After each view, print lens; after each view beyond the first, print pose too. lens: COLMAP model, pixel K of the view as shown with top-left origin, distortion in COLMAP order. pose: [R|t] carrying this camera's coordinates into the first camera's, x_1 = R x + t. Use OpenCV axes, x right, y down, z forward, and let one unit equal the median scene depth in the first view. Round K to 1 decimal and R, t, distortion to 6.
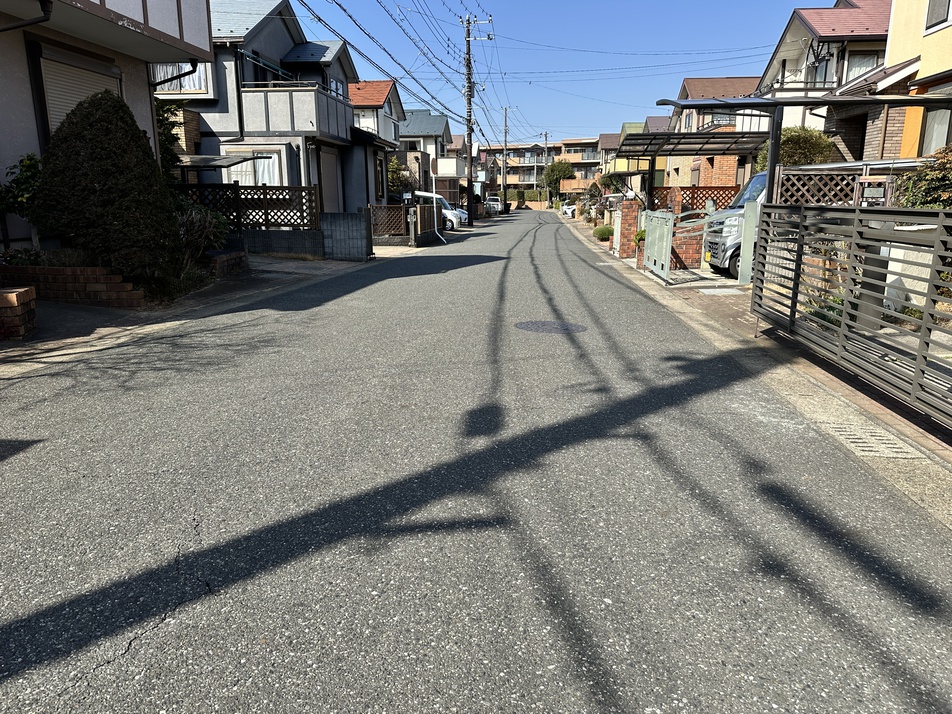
lens RADIAL K [[669.8, 0, 476.0], [0, 669.8, 357.0], [0, 0, 1]] dist [0.000581, -0.000094]
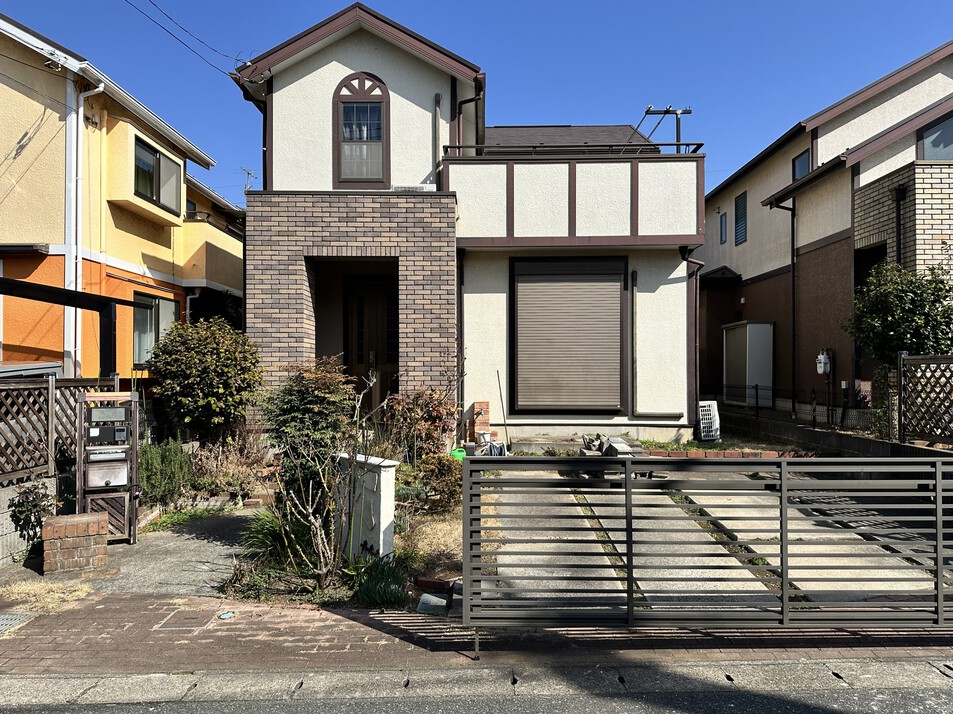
lens RADIAL K [[676.2, 0, 475.0], [0, 676.2, 362.7], [0, 0, 1]] dist [0.055858, -0.071332]
pose [[-0.086946, 0.011139, 0.996151, -0.164338], [0.235130, 0.971916, 0.009655, -0.211990], [-0.968067, 0.235064, -0.087124, 0.665290]]
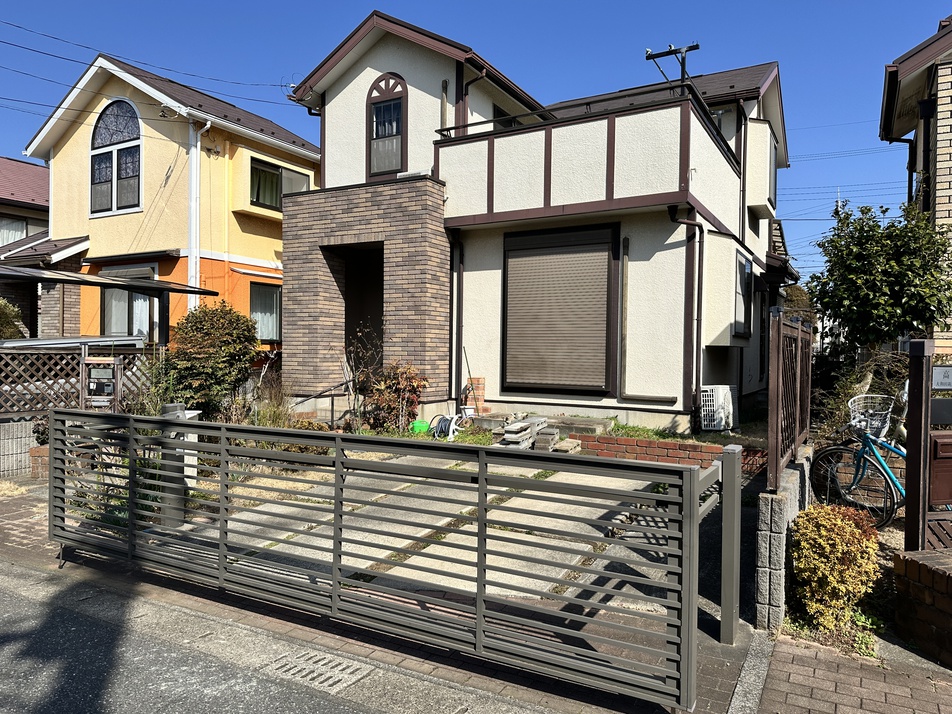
lens RADIAL K [[673.6, 0, 476.0], [0, 673.6, 357.0], [0, 0, 1]] dist [0.075826, -0.120740]
pose [[0.412588, -0.004746, 0.910906, -0.085953], [0.202850, 0.975355, -0.086798, -0.071142], [-0.888045, 0.220589, 0.403382, 0.106924]]
